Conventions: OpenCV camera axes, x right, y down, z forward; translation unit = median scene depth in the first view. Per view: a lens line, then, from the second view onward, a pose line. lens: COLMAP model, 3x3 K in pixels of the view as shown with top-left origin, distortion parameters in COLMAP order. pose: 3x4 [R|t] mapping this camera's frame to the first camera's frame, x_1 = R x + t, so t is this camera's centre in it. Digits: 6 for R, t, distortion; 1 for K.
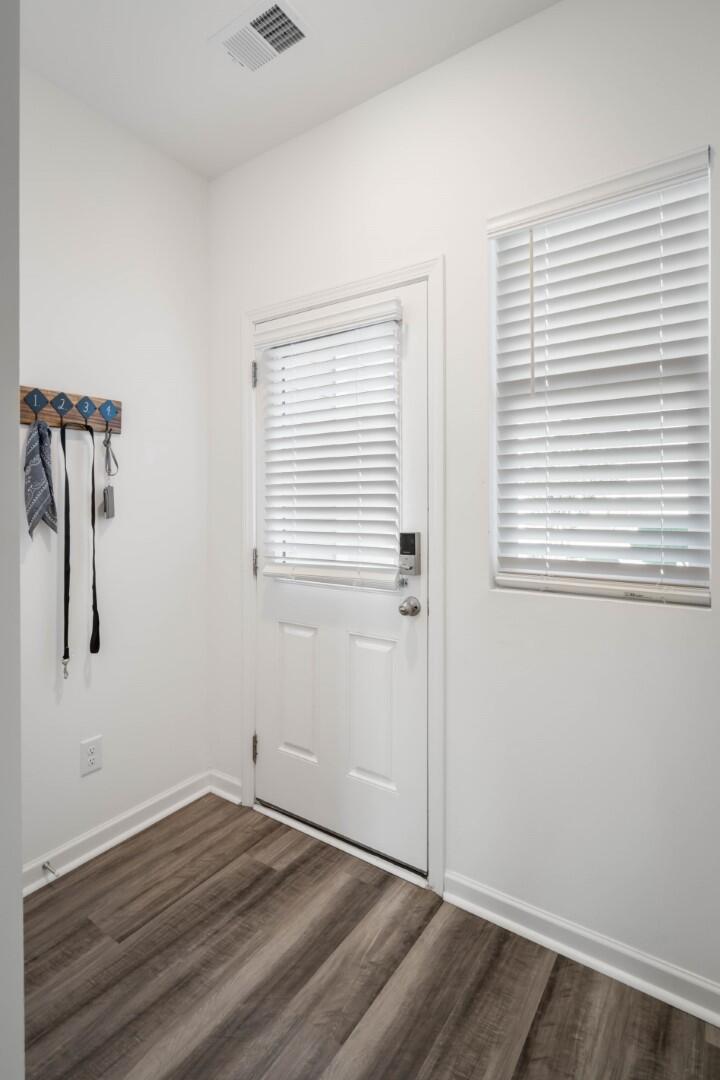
lens RADIAL K [[522.3, 0, 357.2], [0, 522.3, 498.4], [0, 0, 1]] dist [0.001796, 0.001613]
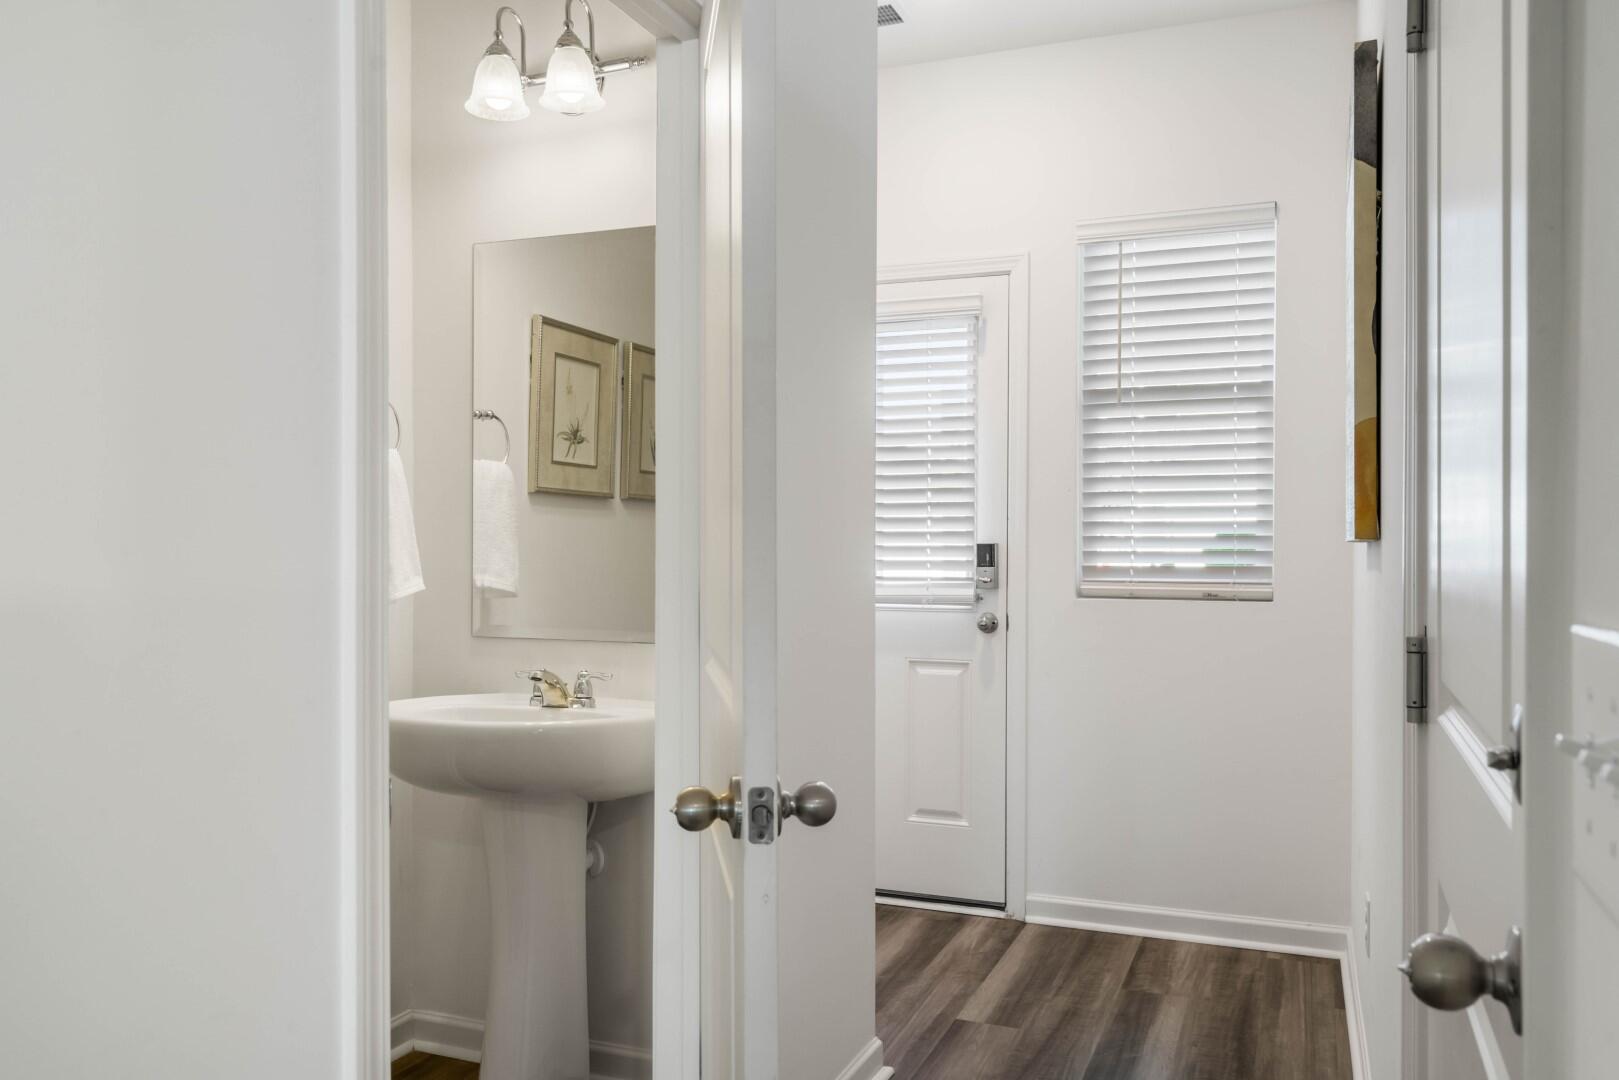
lens RADIAL K [[1255.5, 0, 809.5], [0, 1255.5, 540.0], [0, 0, 1]] dist [0.041849, 0.000070]
pose [[0.971867, 0.008519, 0.235378, -0.793481], [-0.008367, 0.999964, -0.001645, 0.070459], [-0.235383, -0.000371, 0.971903, -1.192595]]
